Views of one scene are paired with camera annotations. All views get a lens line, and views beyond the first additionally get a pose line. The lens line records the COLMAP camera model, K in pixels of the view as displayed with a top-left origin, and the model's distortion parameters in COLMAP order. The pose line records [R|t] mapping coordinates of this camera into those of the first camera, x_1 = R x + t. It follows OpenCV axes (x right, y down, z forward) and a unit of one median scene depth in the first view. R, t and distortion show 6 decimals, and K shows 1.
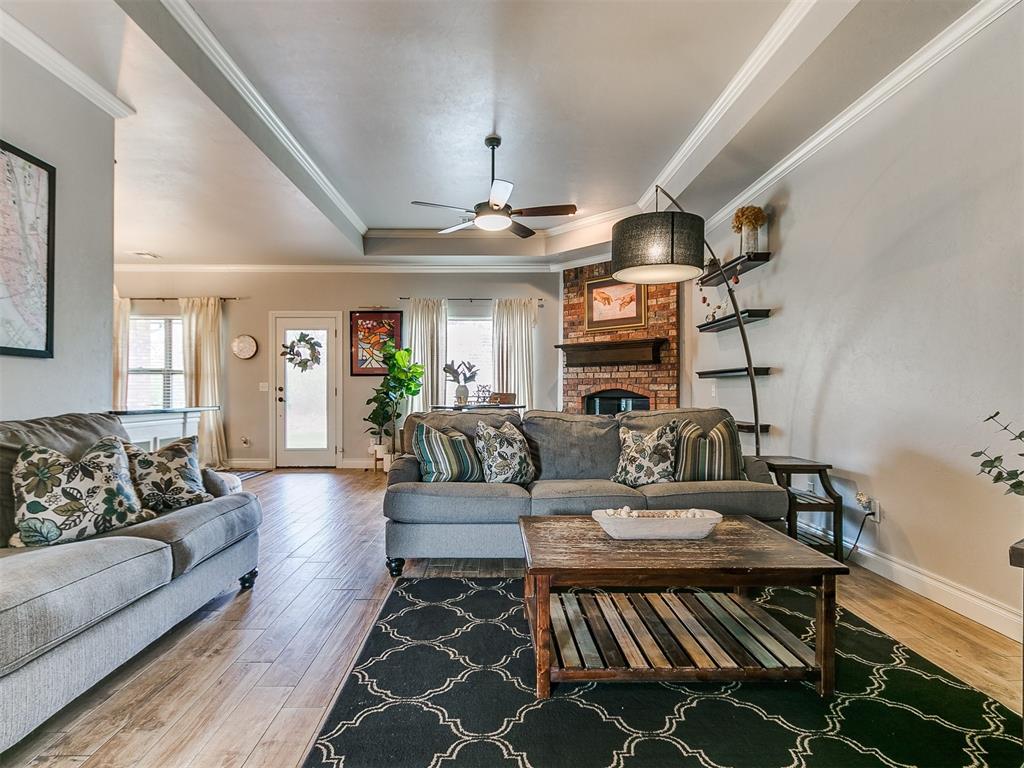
lens RADIAL K [[544.0, 0, 512.3], [0, 544.0, 386.3], [0, 0, 1]] dist [-0.002021, 0.000845]
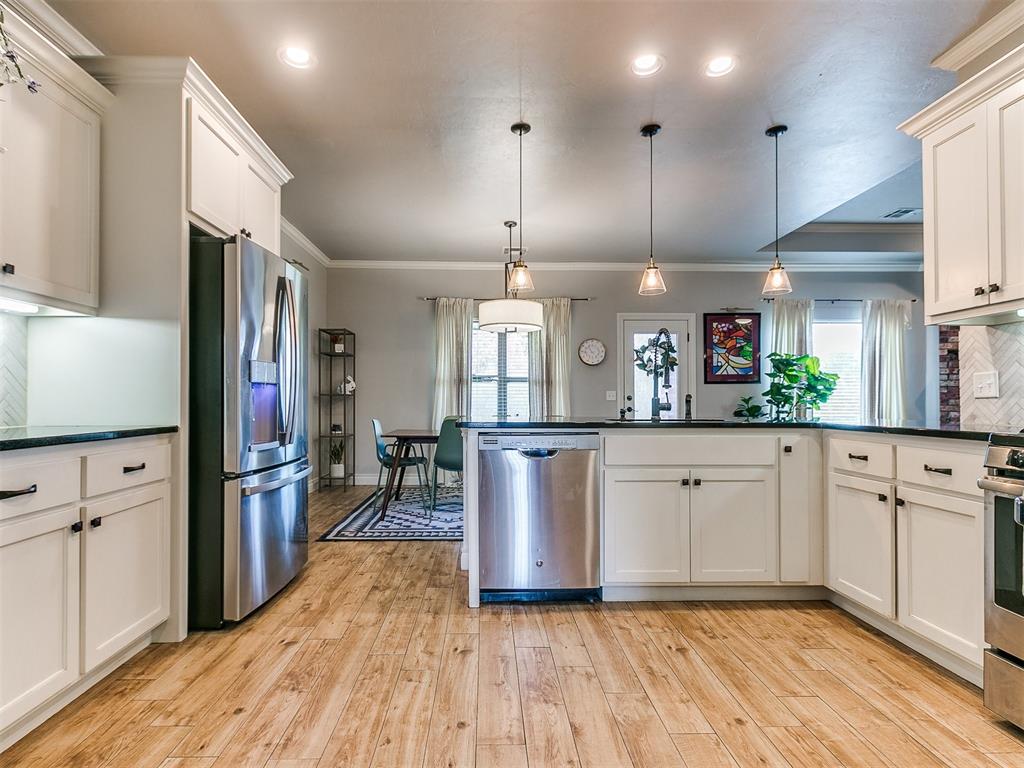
lens RADIAL K [[544.0, 0, 508.8], [0, 544.0, 385.6], [0, 0, 1]] dist [-0.002021, 0.000845]
pose [[1.000000, -0.000845, -0.000179, -0.628359], [0.000844, 0.999985, -0.005352, -0.010946], [0.000183, 0.005352, 0.999986, 0.080298]]
